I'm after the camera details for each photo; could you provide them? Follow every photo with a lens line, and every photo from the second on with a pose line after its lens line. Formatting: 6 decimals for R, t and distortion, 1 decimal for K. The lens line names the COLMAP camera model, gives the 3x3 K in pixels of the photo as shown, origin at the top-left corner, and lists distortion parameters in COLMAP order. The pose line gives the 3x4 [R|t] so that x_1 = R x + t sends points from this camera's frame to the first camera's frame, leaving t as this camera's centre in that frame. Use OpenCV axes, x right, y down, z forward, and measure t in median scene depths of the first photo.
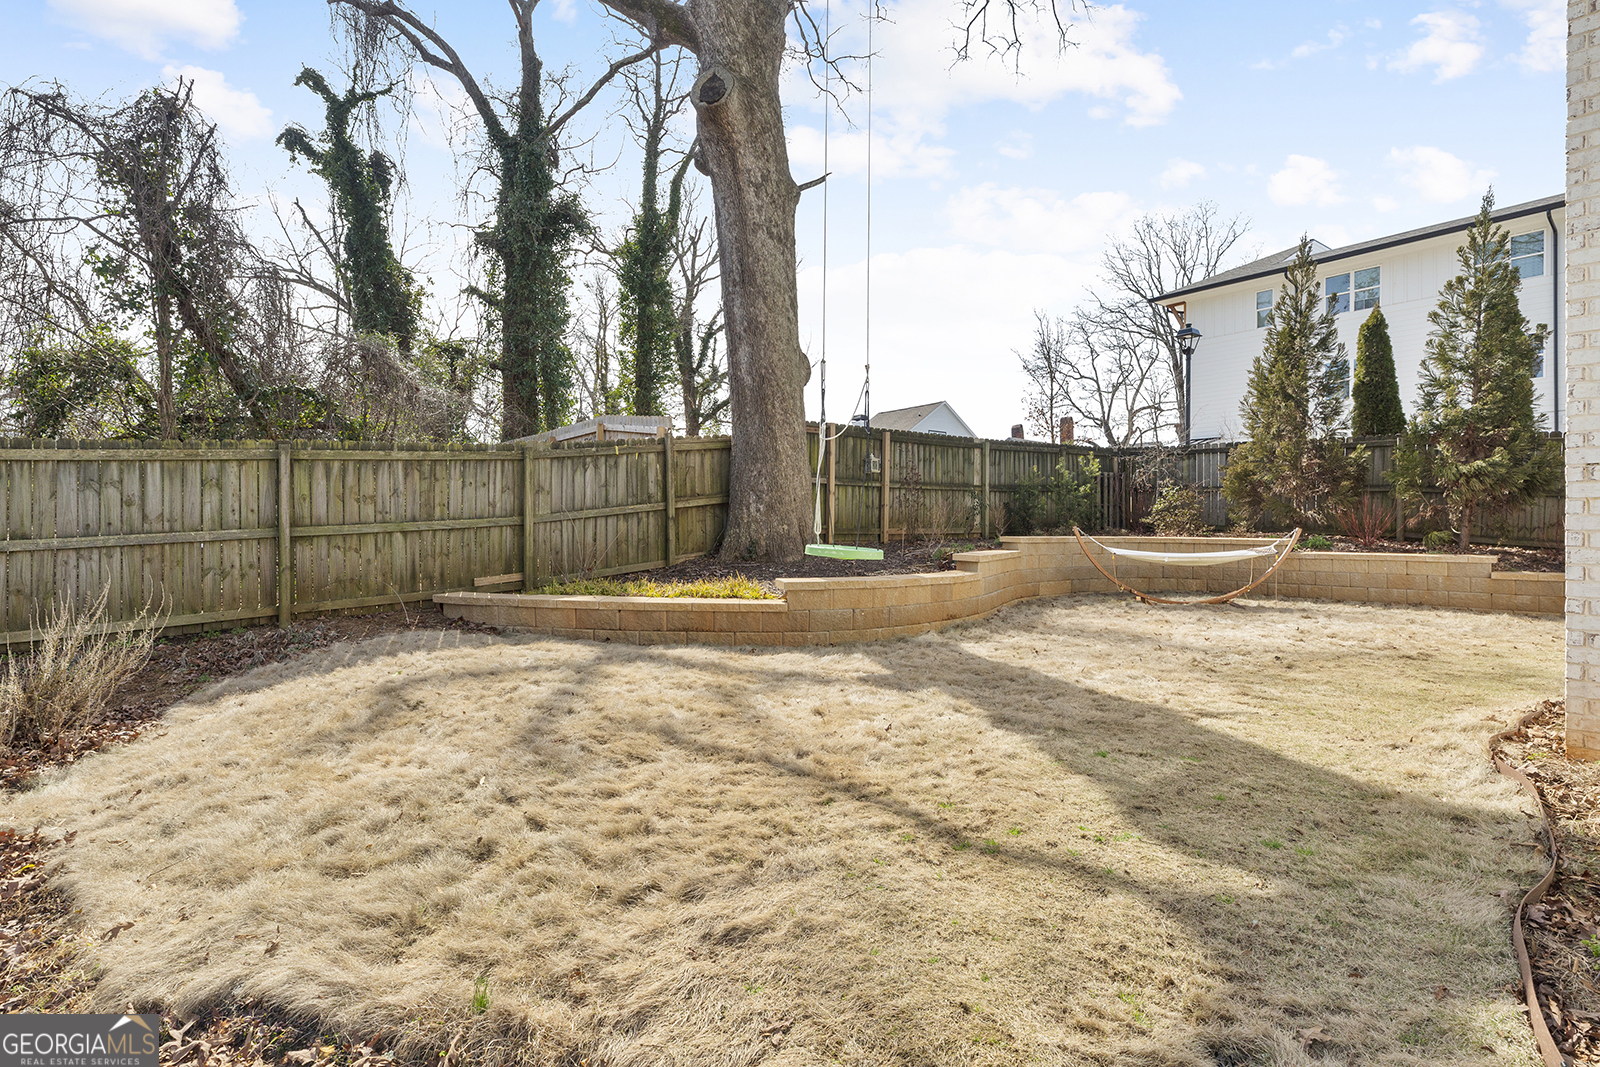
lens RADIAL K [[795.4, 0, 800.0], [0, 795.4, 533.5], [0, 0, 1]] dist [-0.003394, -0.000145]
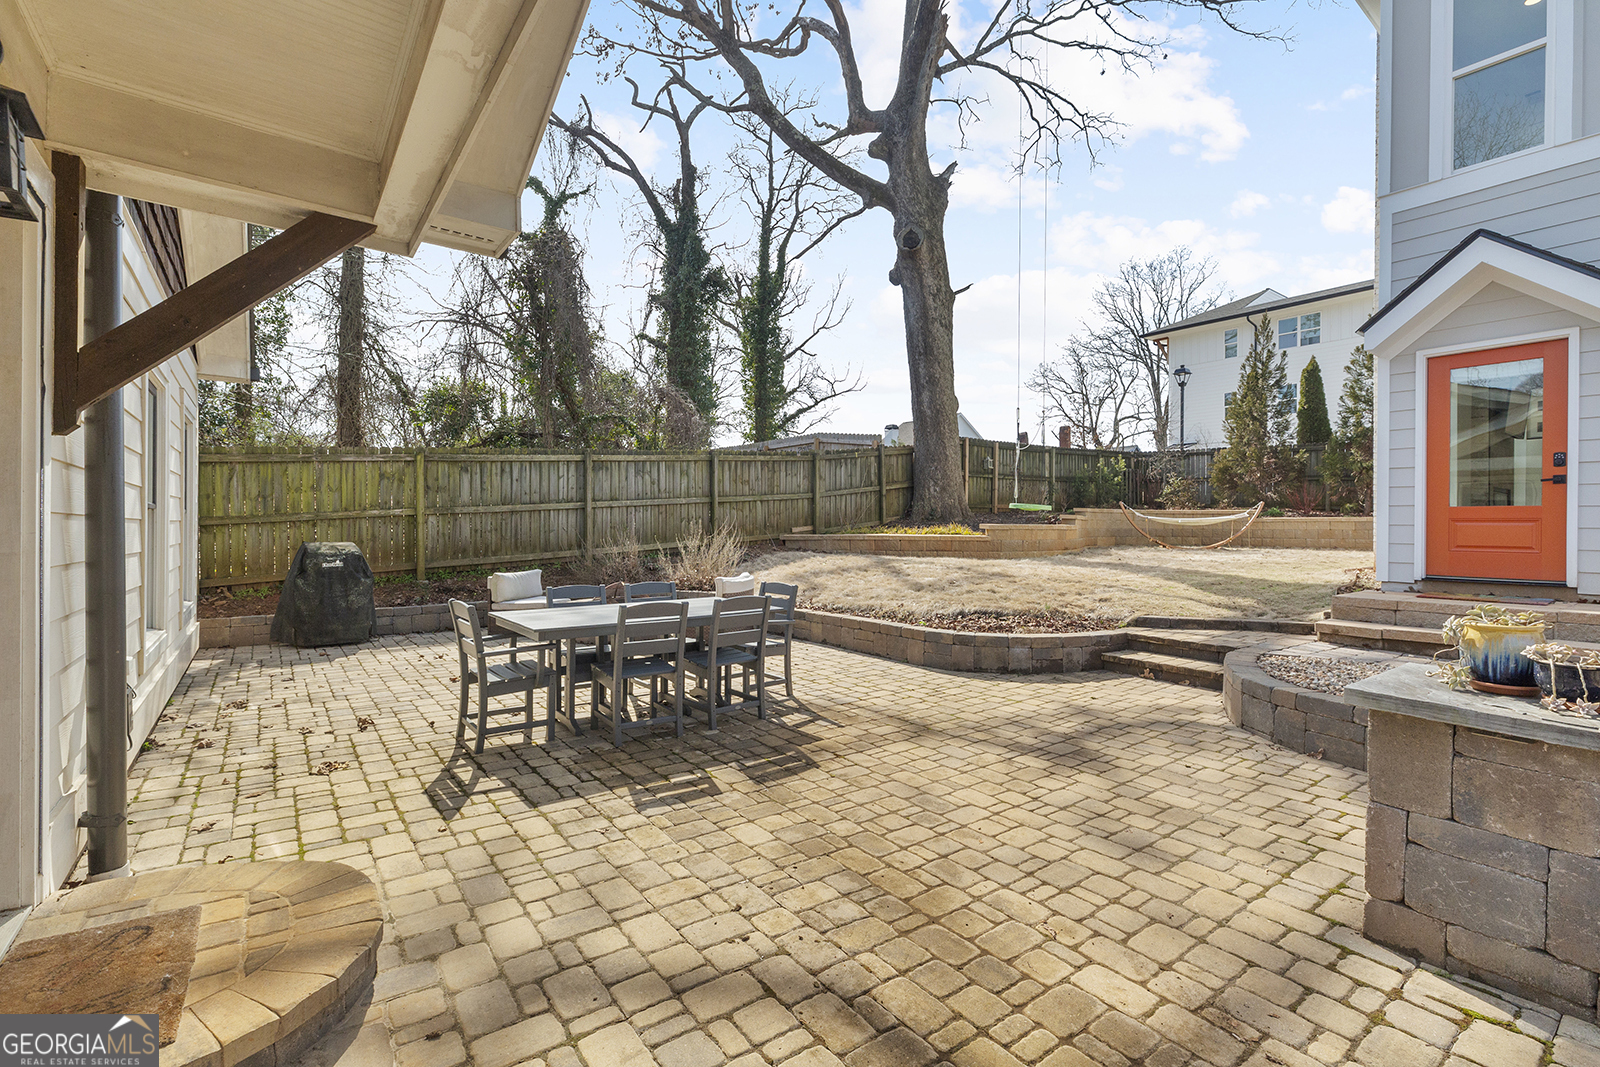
lens RADIAL K [[710.3, 0, 800.4], [0, 710.3, 529.7], [0, 0, 1]] dist [0.002866, 0.000008]
pose [[0.999969, -0.002636, -0.007416, -0.253355], [0.002649, 0.999995, 0.001849, 0.038396], [0.007411, -0.001868, 0.999971, -0.381686]]
